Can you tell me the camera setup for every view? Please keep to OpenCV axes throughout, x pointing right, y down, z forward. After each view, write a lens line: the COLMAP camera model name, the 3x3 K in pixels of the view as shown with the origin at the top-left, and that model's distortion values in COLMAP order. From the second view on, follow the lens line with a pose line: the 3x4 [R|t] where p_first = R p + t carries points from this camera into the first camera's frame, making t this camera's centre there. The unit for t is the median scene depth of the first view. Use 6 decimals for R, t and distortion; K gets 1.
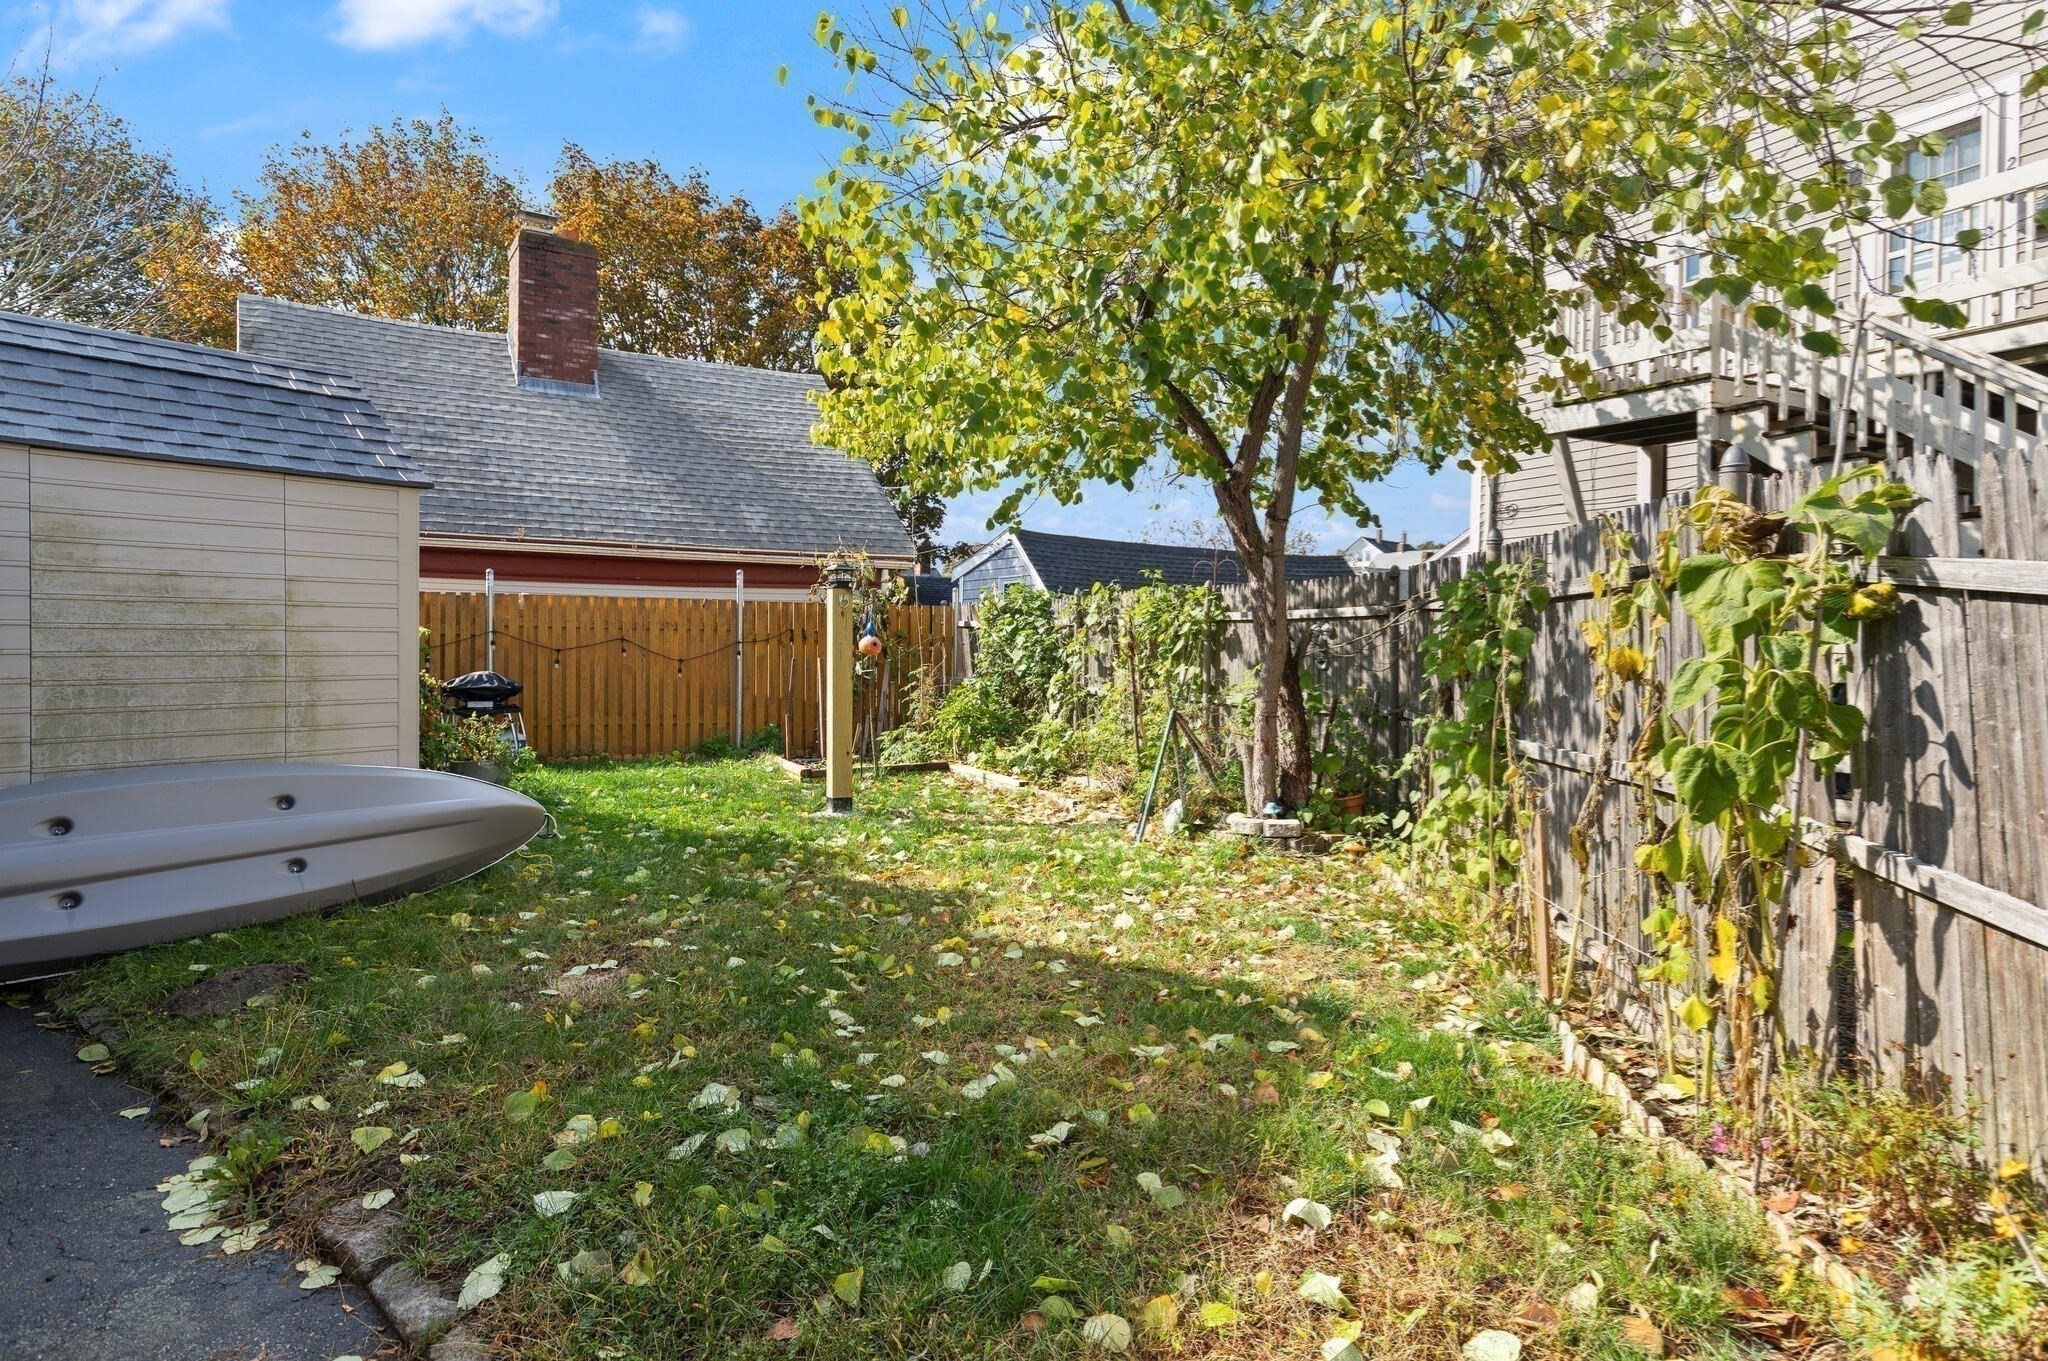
lens RADIAL K [[1191.7, 0, 1023.1], [0, 1191.7, 674.0], [0, 0, 1]] dist [0.007762, 0.002061]
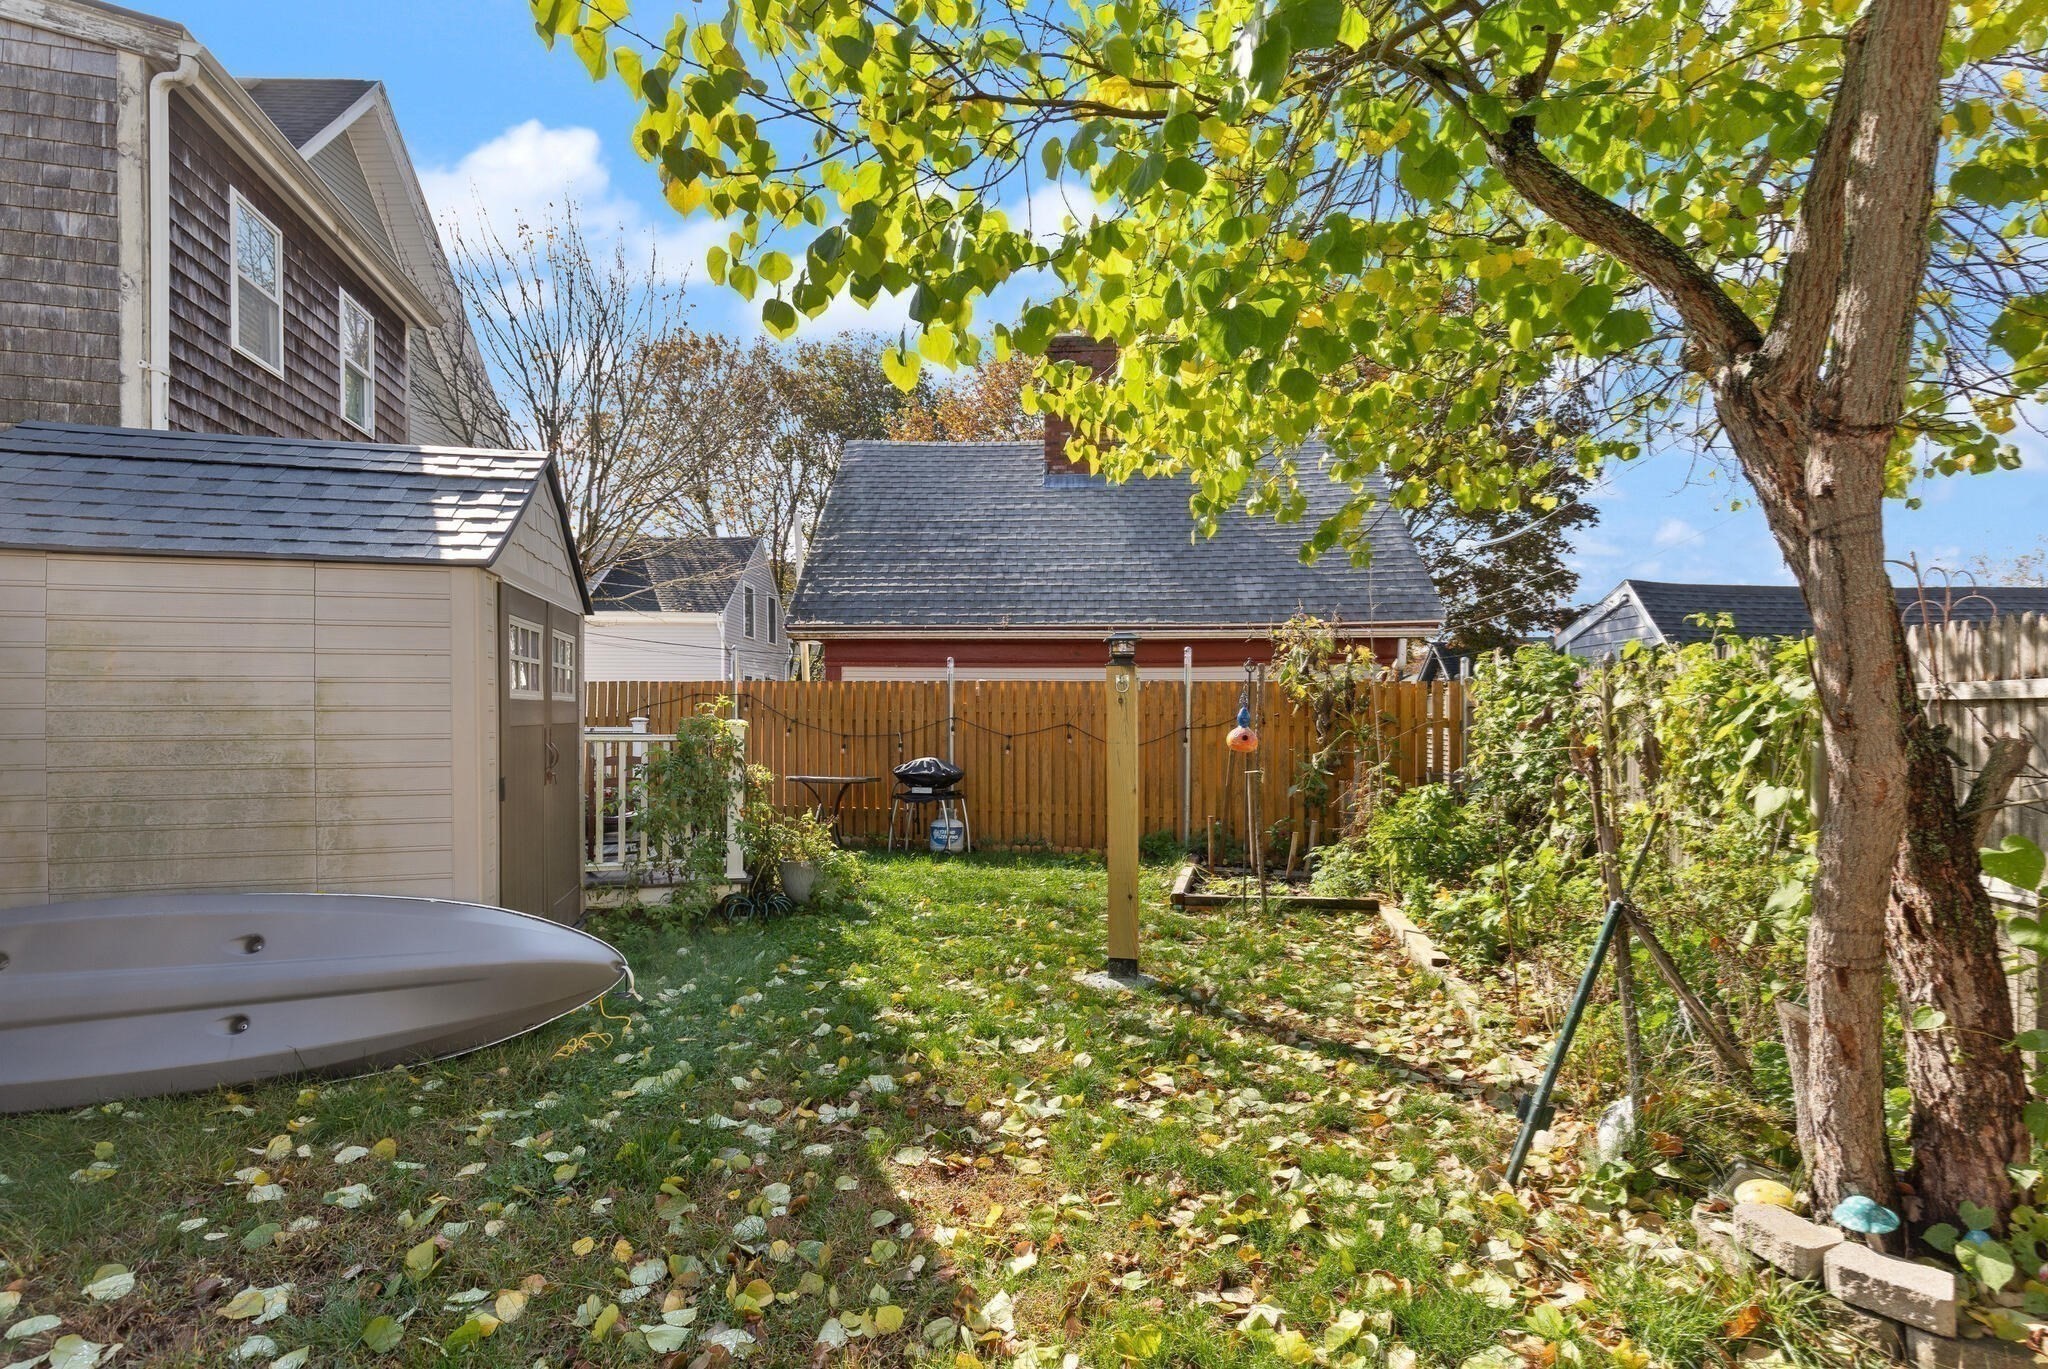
lens RADIAL K [[957.3, 0, 1055.7], [0, 957.3, 720.9], [0, 0, 1]] dist [0.011574, -0.001821]
pose [[0.795013, 0.000652, -0.606592, 0.187701], [-0.009634, 0.999887, -0.011553, -0.036316], [0.606516, 0.015029, 0.794929, 0.590485]]
